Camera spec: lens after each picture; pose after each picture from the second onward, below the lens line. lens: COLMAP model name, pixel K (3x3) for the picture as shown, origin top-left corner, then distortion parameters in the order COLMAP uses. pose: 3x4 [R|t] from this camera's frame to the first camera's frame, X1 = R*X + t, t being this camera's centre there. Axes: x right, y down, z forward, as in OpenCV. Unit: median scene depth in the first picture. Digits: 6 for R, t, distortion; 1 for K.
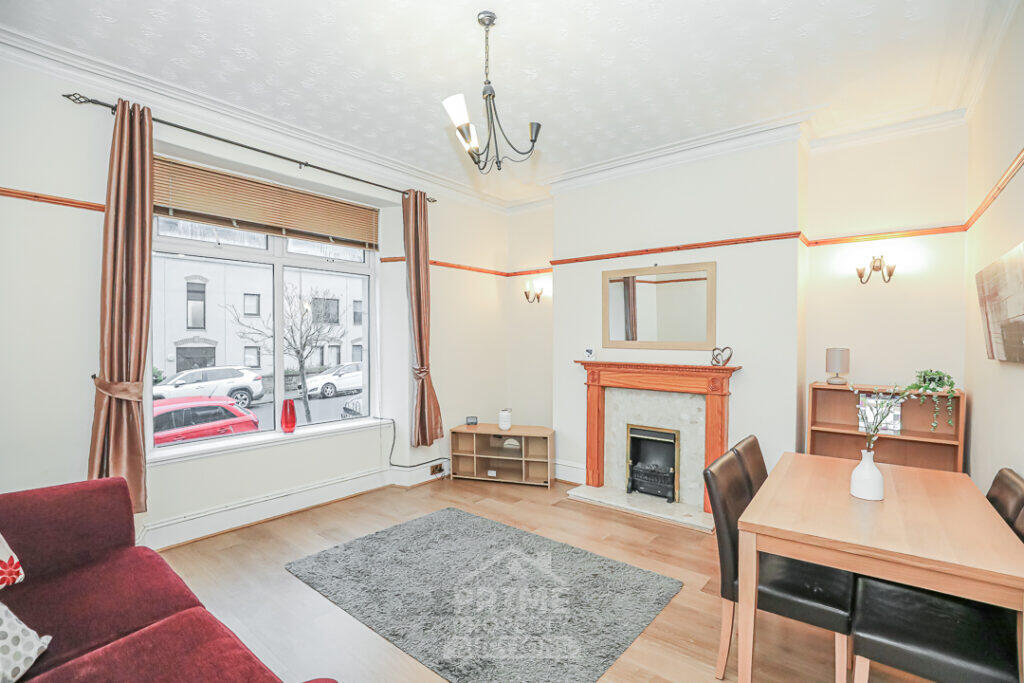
lens RADIAL K [[489.3, 0, 510.5], [0, 489.3, 356.5], [0, 0, 1]] dist [-0.001462, 0.000102]
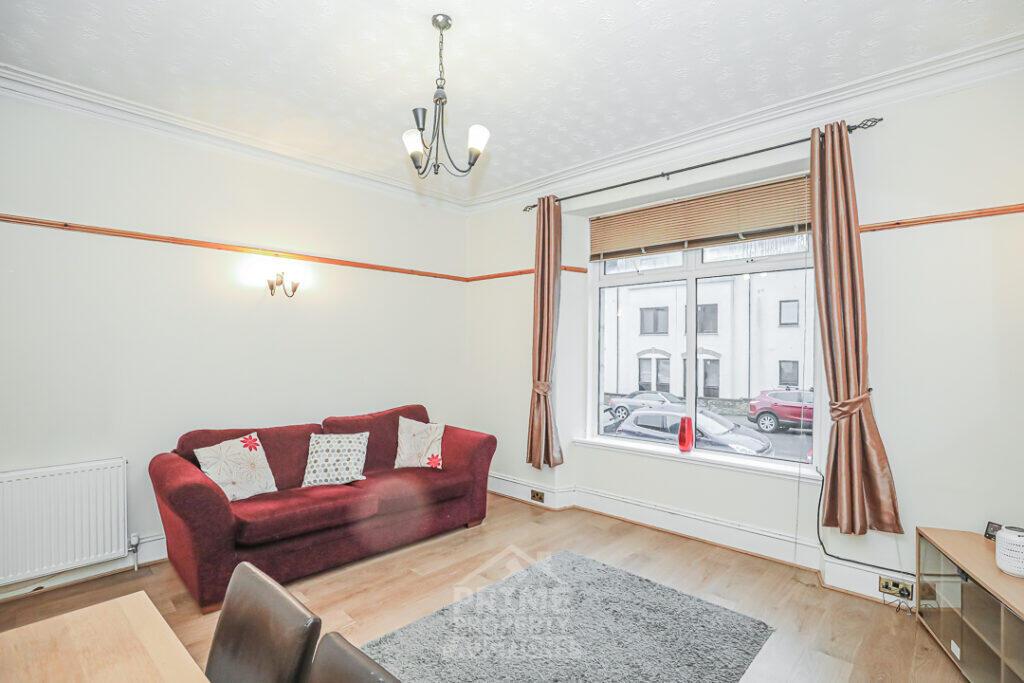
lens RADIAL K [[489.3, 0, 510.5], [0, 489.3, 356.5], [0, 0, 1]] dist [-0.001462, 0.000102]
pose [[-0.057488, 0.014383, -0.998243, 0.568426], [-0.042862, 0.998939, 0.016861, -0.035155], [0.997426, 0.043756, -0.056810, 0.758811]]
